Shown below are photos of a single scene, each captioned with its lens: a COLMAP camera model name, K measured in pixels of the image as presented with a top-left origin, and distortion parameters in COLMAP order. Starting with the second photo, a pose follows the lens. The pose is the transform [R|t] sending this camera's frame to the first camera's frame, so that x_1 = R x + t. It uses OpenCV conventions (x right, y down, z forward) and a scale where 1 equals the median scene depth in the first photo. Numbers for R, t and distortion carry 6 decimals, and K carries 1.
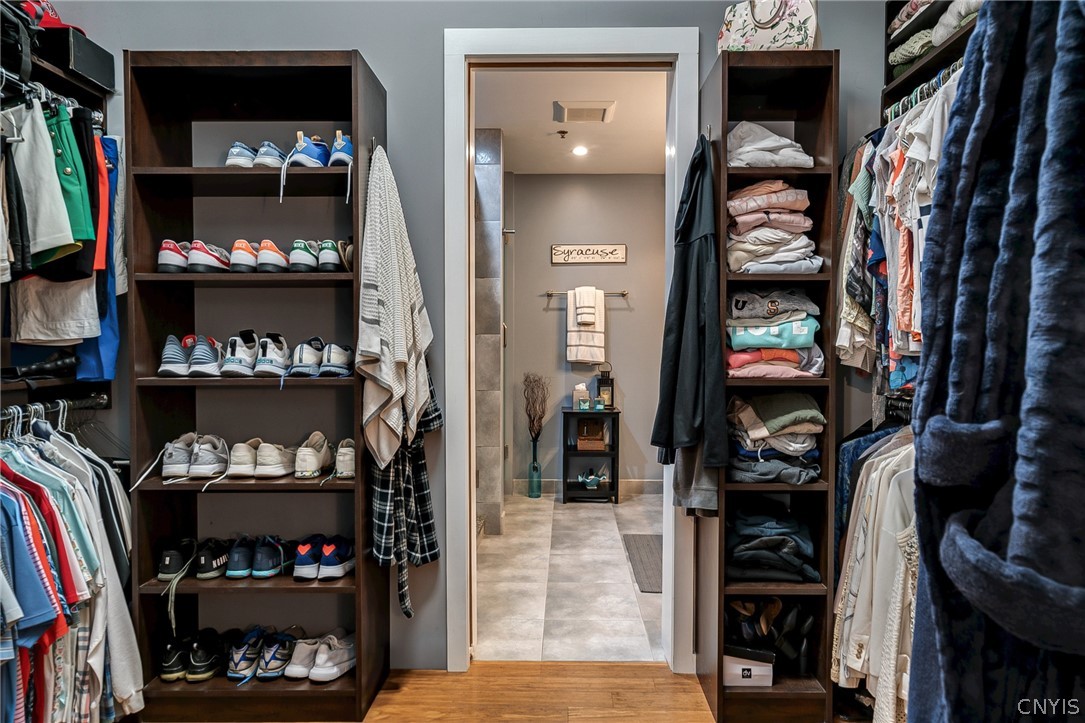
lens RADIAL K [[621.1, 0, 546.5], [0, 621.1, 359.3], [0, 0, 1]] dist [0.002880, 0.003947]
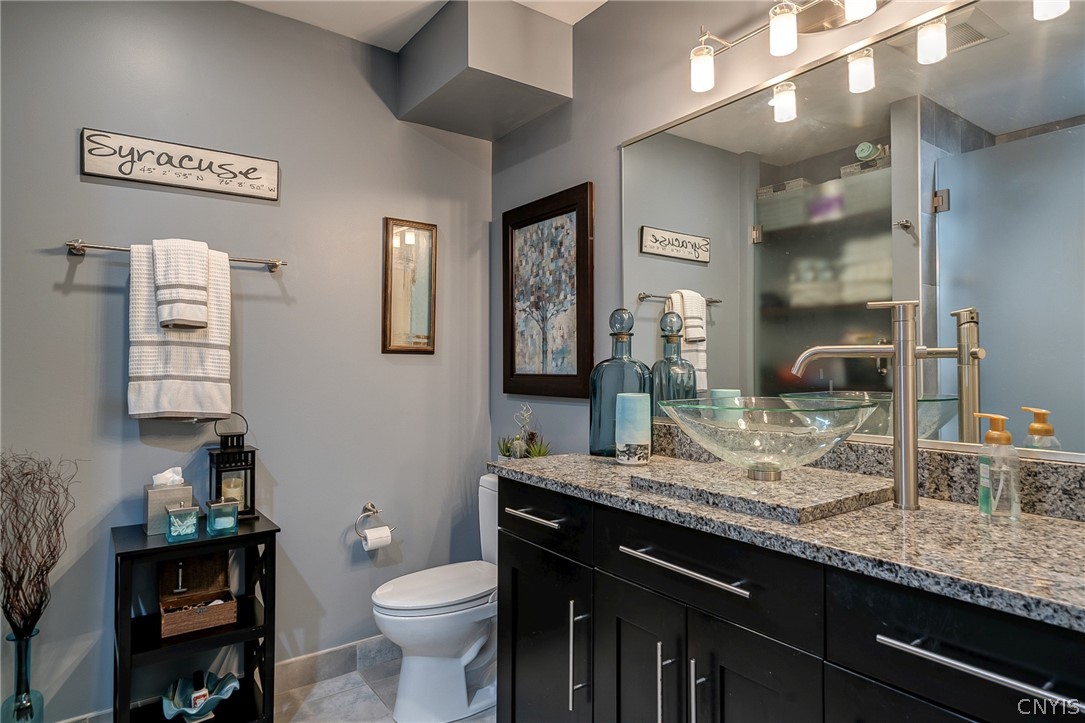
lens RADIAL K [[621.1, 0, 540.5], [0, 621.1, 354.4], [0, 0, 1]] dist [0.002880, 0.003947]
pose [[0.793149, 0.004217, 0.609014, -0.001345], [0.016999, 0.999433, -0.029060, -0.021178], [-0.608791, 0.033402, 0.792627, 0.510734]]
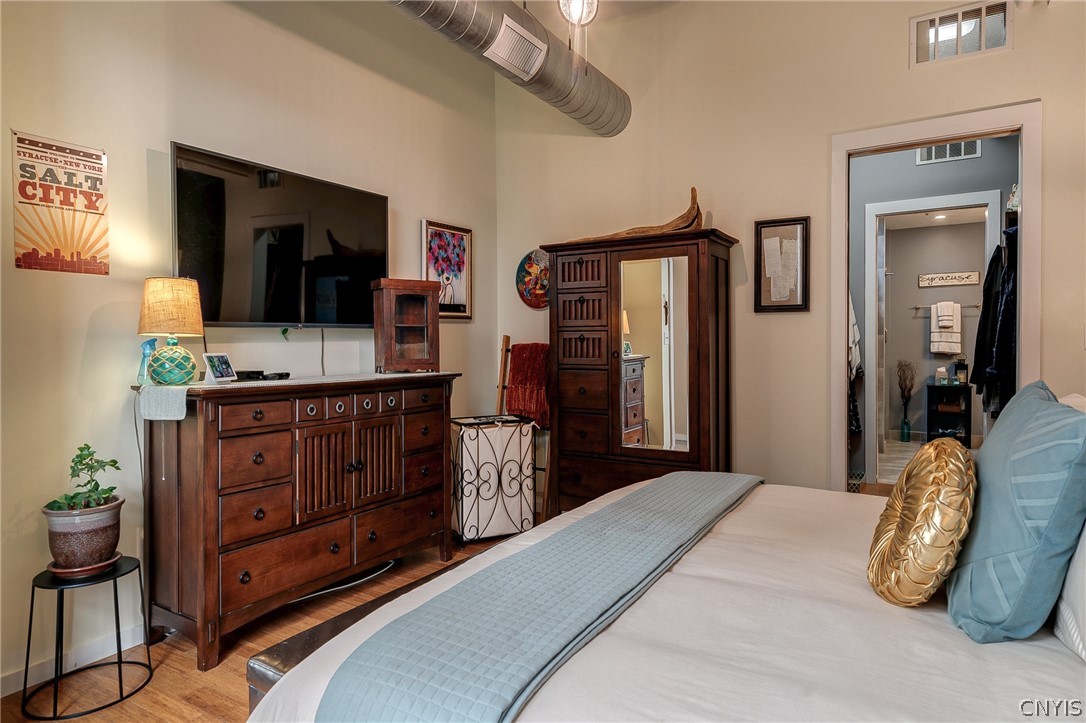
lens RADIAL K [[621.6, 0, 552.7], [0, 621.6, 352.3], [0, 0, 1]] dist [0.002880, 0.003947]
pose [[0.865939, 0.002755, -0.500142, -0.005020], [-0.008675, 0.999917, -0.009513, 0.024981], [0.500075, 0.012577, 0.865891, -0.745946]]
